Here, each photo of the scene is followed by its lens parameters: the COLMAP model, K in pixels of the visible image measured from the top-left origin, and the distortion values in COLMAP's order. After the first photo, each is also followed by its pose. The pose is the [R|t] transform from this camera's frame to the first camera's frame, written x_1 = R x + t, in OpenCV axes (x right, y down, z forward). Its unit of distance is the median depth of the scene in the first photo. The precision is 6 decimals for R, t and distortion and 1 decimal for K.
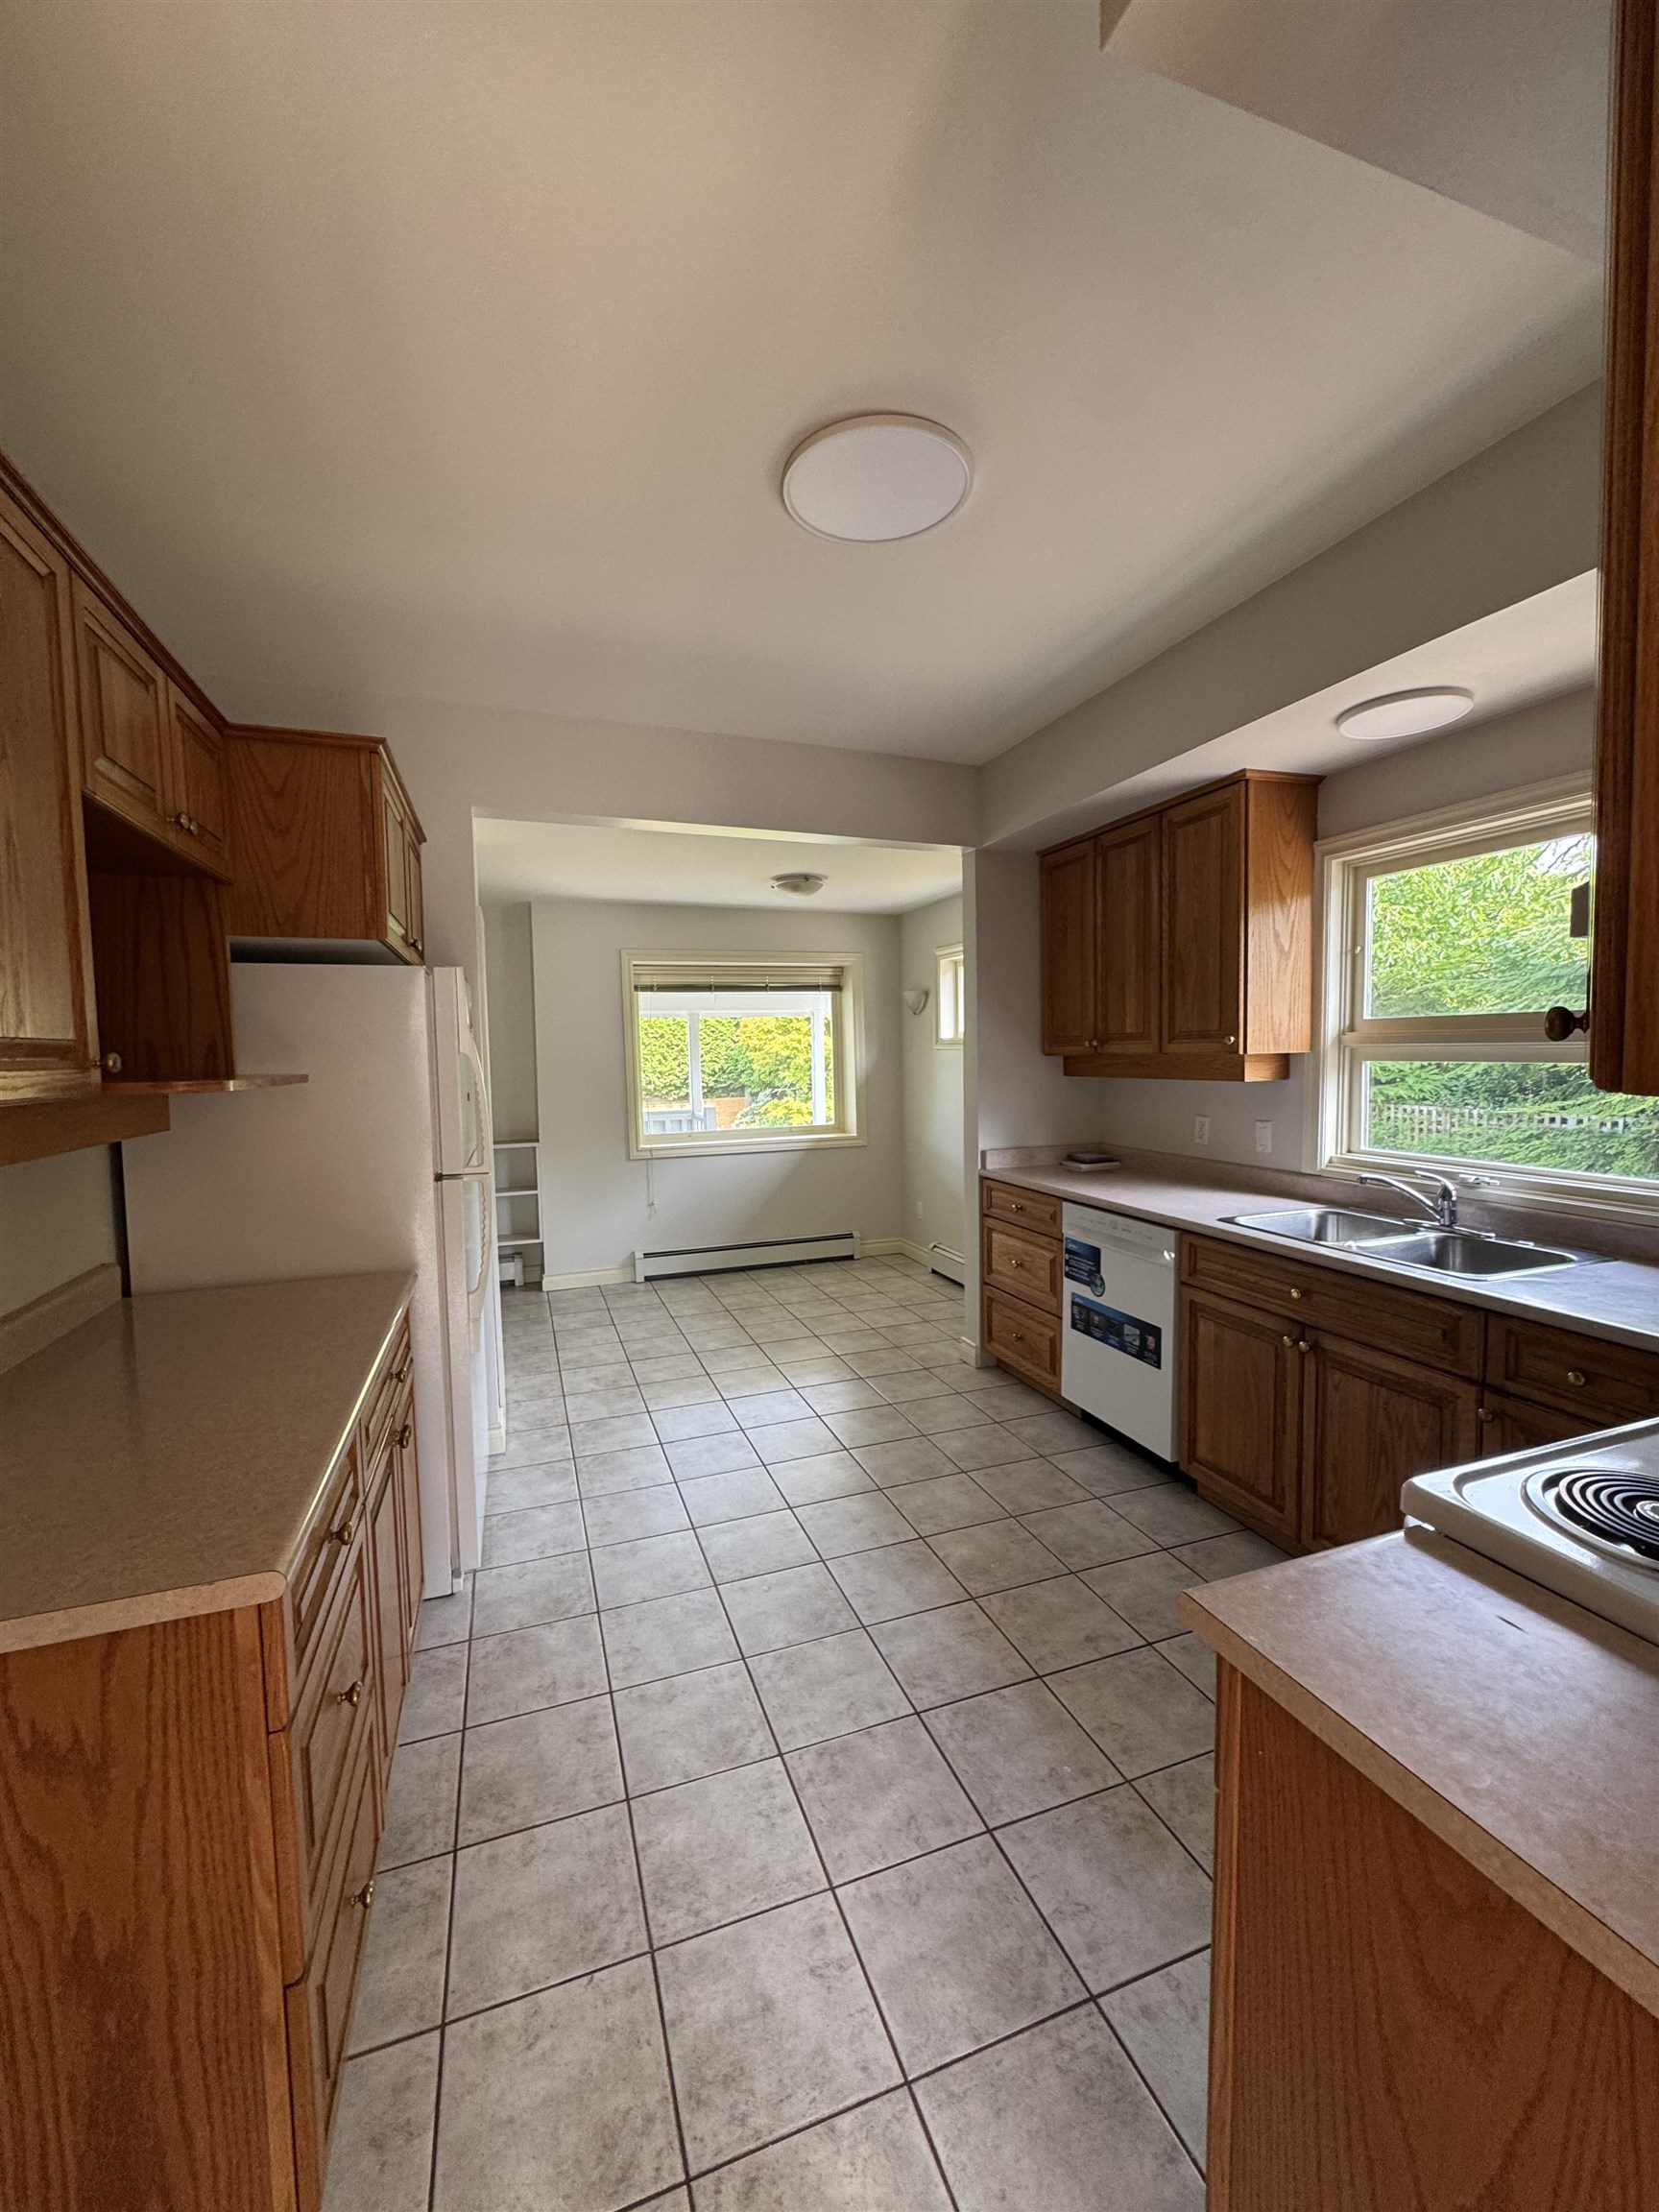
lens RADIAL K [[888.5, 0, 833.5], [0, 888.5, 1103.9], [0, 0, 1]] dist [-0.007044, 0.000333]
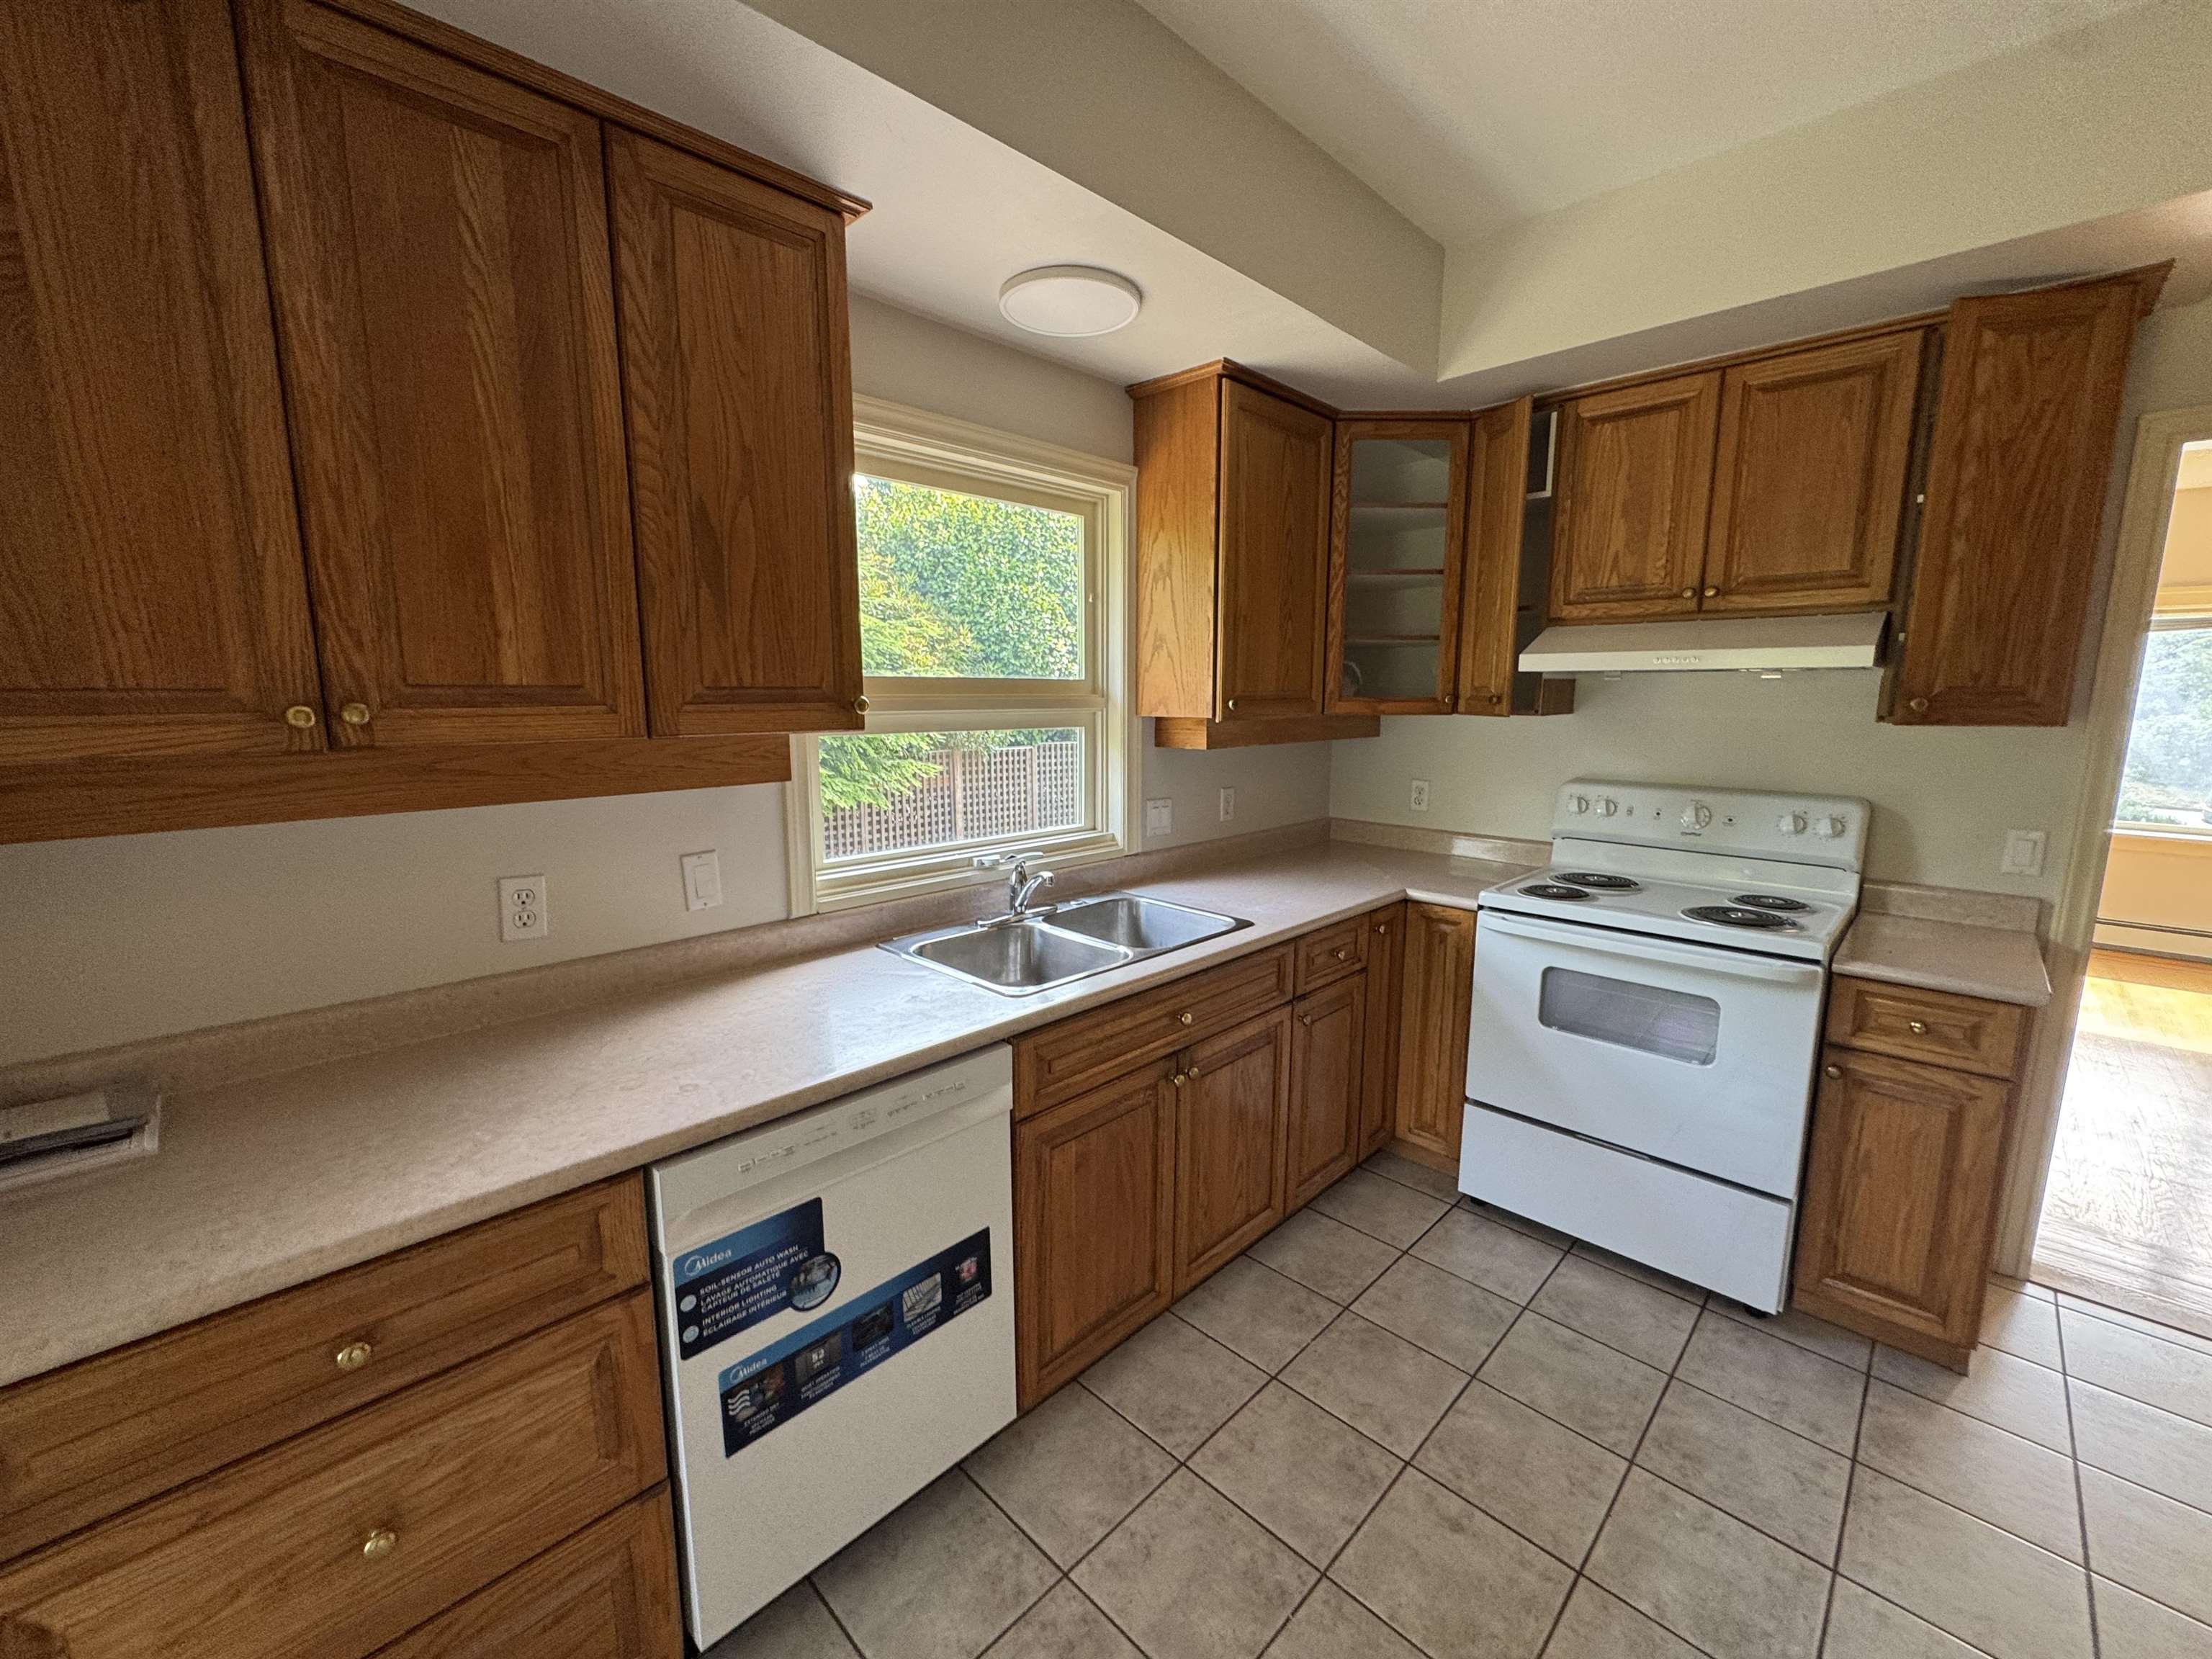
lens RADIAL K [[888.5, 0, 1110.3], [0, 888.5, 831.7], [0, 0, 1]] dist [-0.007044, 0.000333]
pose [[-0.436035, -0.125717, 0.891105, -0.117967], [0.059190, 0.984044, 0.167792, -0.073071], [-0.897981, 0.125907, -0.421636, 1.028185]]
